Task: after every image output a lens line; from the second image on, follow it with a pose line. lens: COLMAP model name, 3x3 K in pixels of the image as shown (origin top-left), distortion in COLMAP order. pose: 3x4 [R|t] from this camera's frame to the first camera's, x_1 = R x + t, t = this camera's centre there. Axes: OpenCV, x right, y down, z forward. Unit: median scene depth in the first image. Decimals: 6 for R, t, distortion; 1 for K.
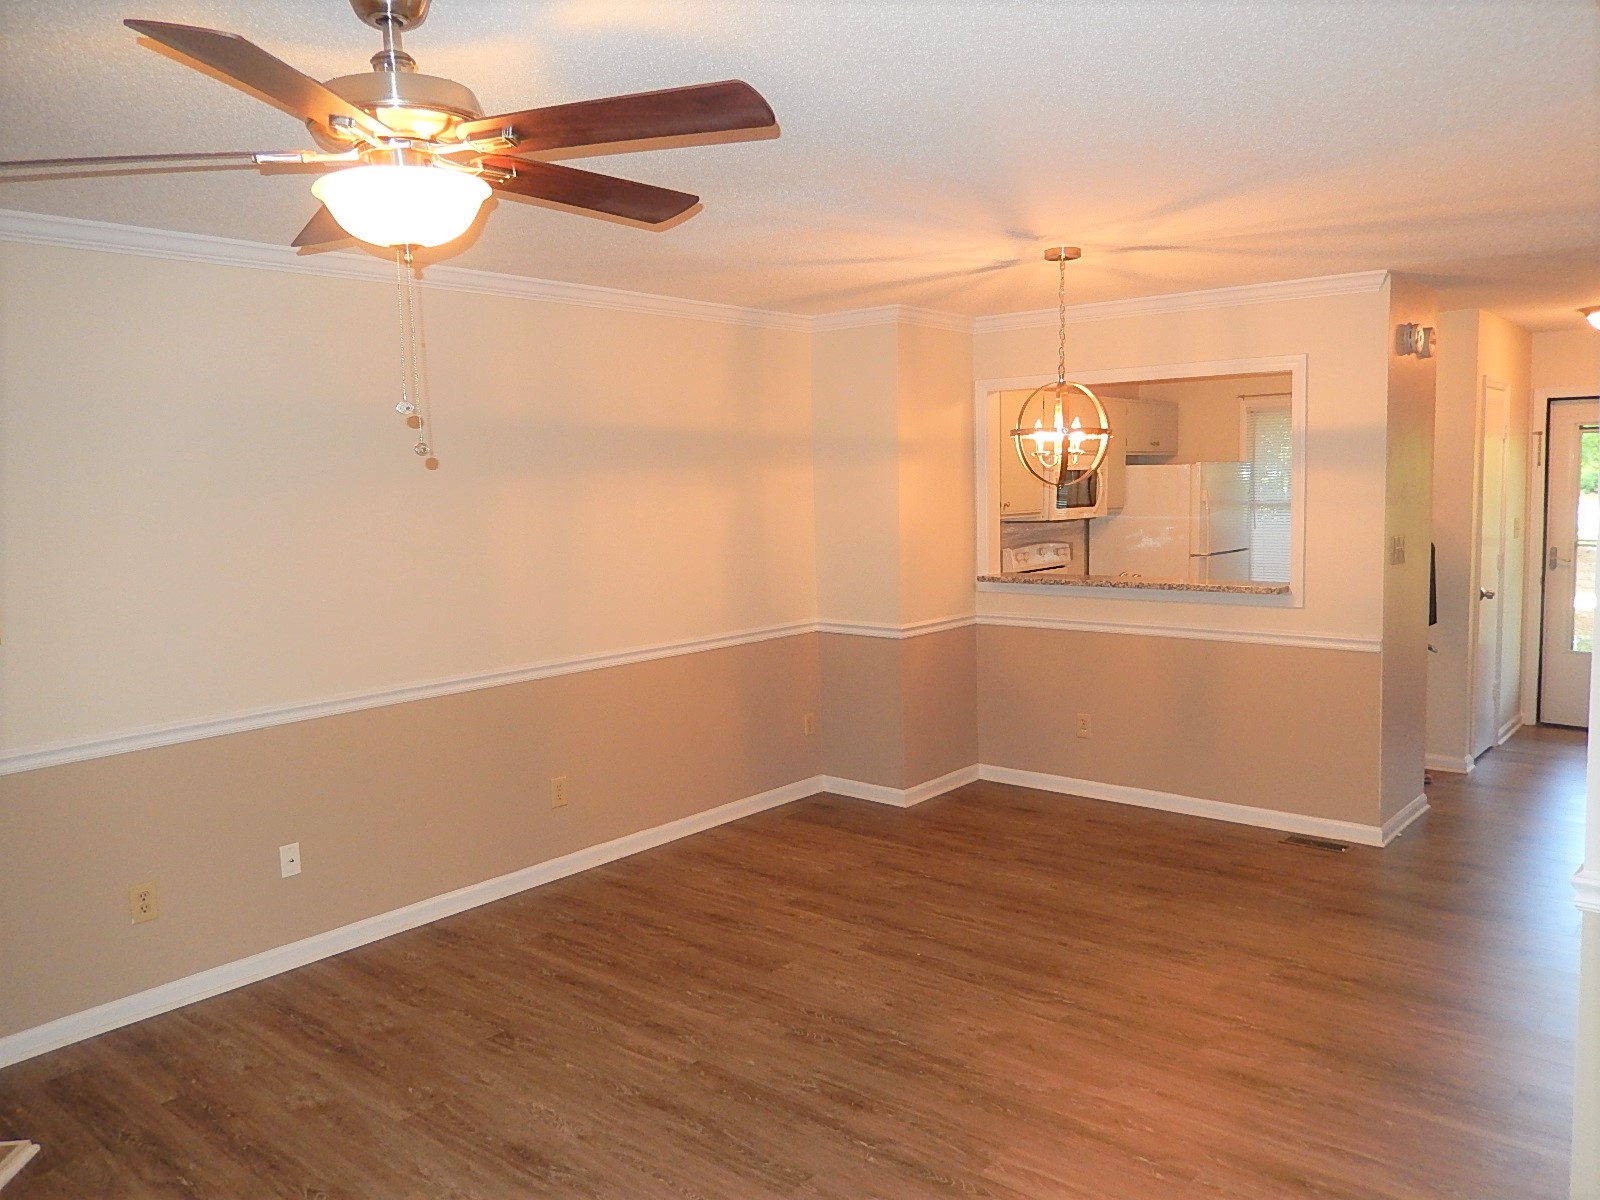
lens RADIAL K [[1176.3, 0, 798.3], [0, 1176.3, 589.6], [0, 0, 1]] dist [0.002412, -0.000498]
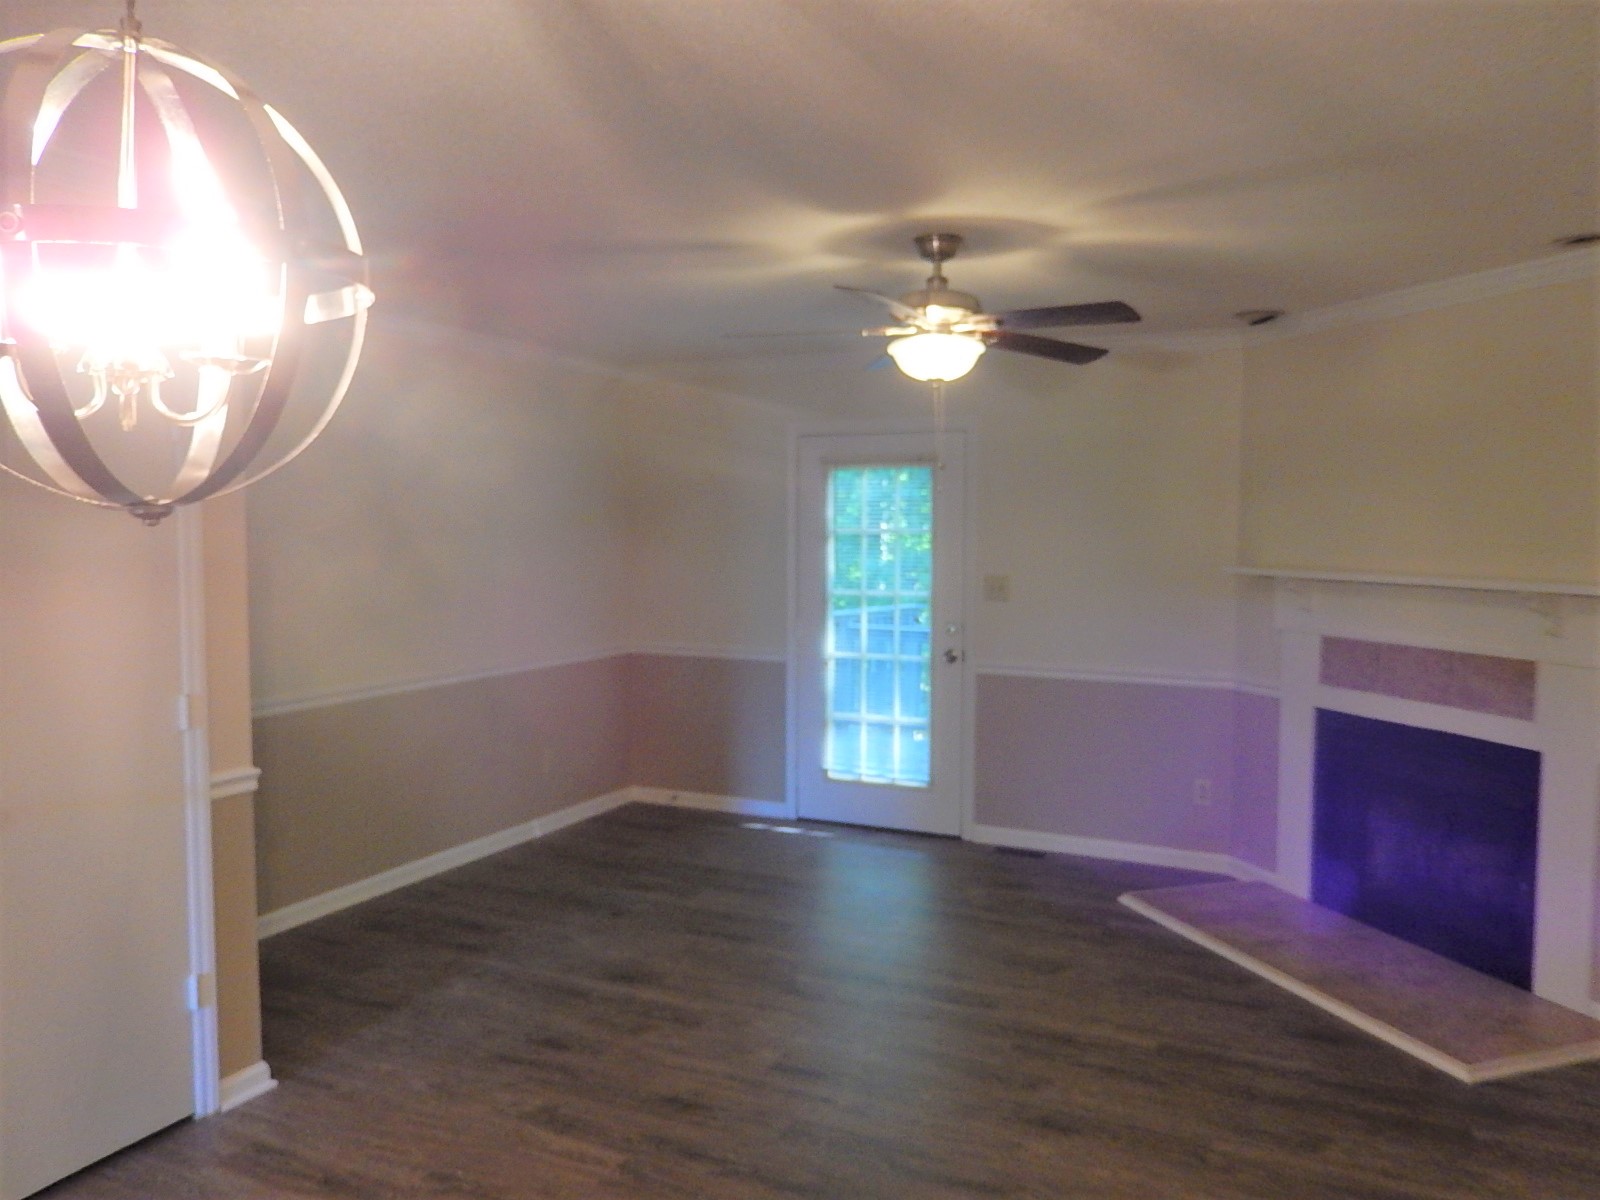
lens RADIAL K [[1176.3, 0, 798.3], [0, 1176.3, 589.6], [0, 0, 1]] dist [0.002412, -0.000498]
pose [[-0.965968, 0.033730, -0.256451, 0.218594], [-0.005285, 0.988680, 0.149947, -0.140942], [0.258606, 0.146199, -0.954855, 1.650352]]
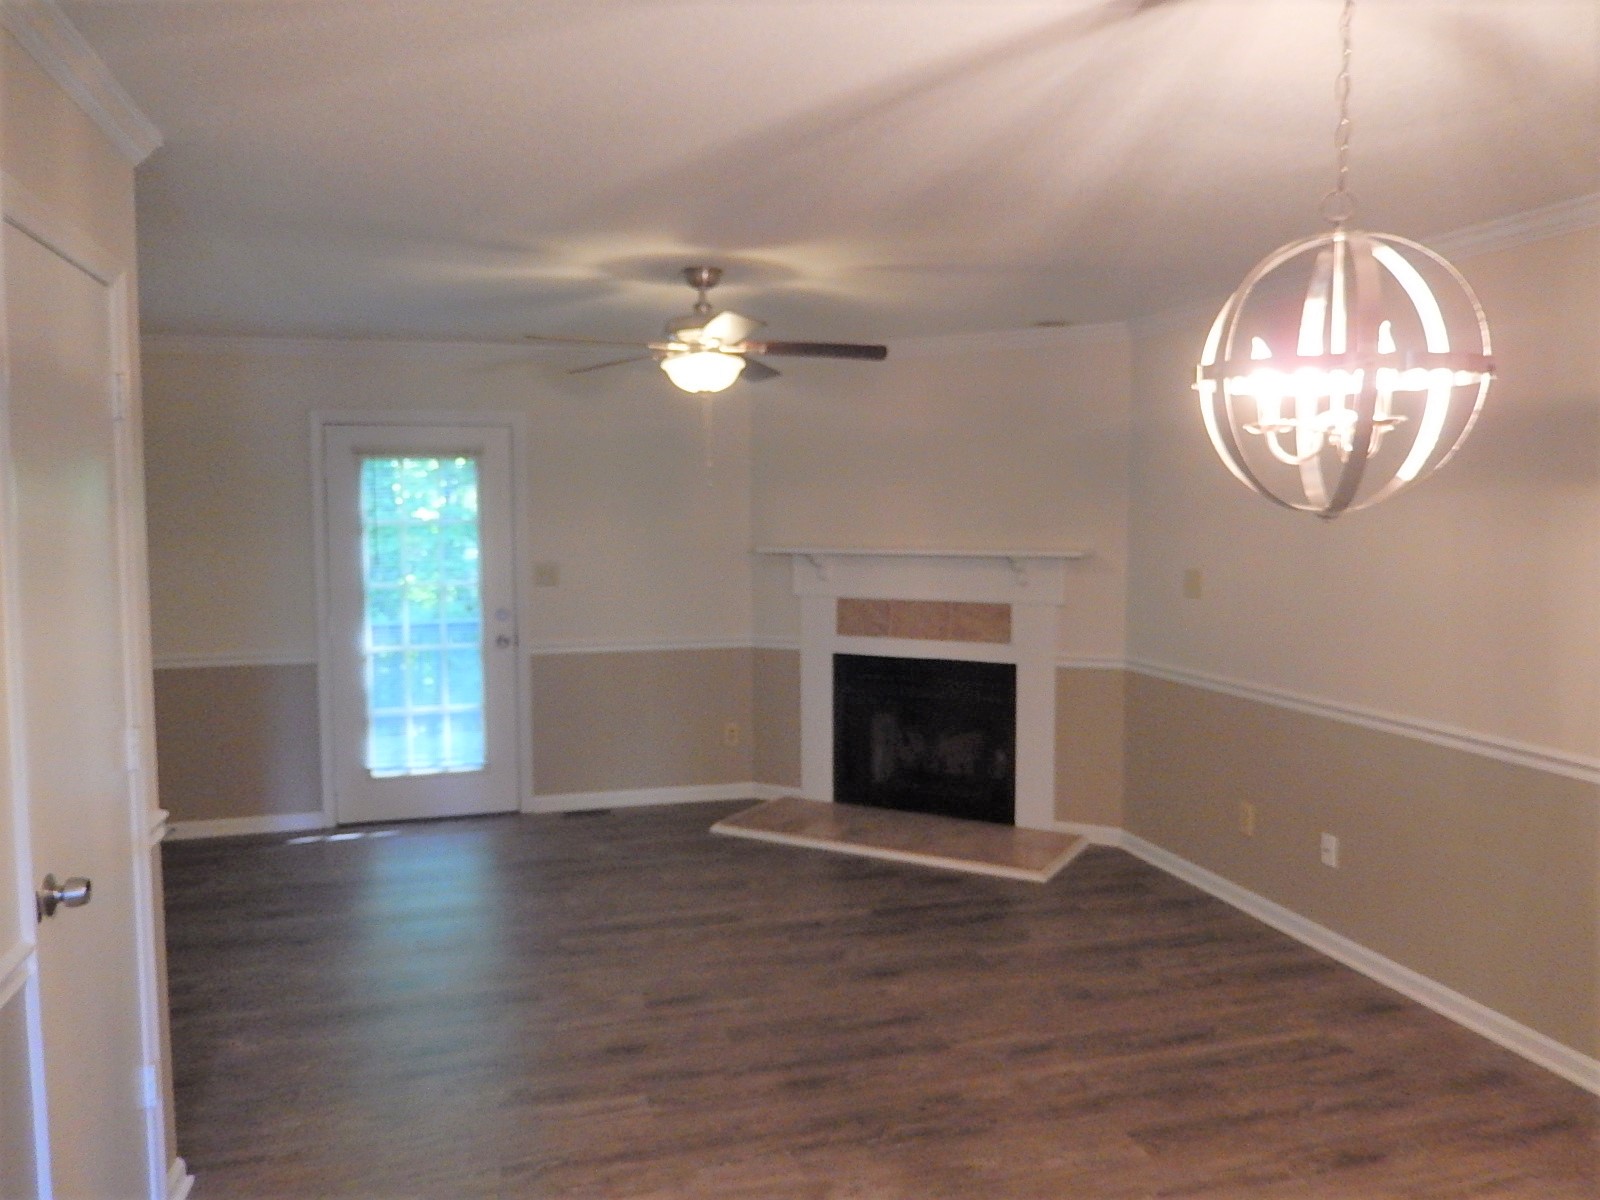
lens RADIAL K [[1192.7, 0, 800.0], [0, 1192.7, 600.0], [0, 0, 1]] dist [-0.005059, -0.000760]
pose [[-0.555217, 0.091114, -0.826700, 0.839883], [-0.058788, 0.987196, 0.148285, -0.145531], [0.829625, 0.130931, -0.542751, 1.424132]]
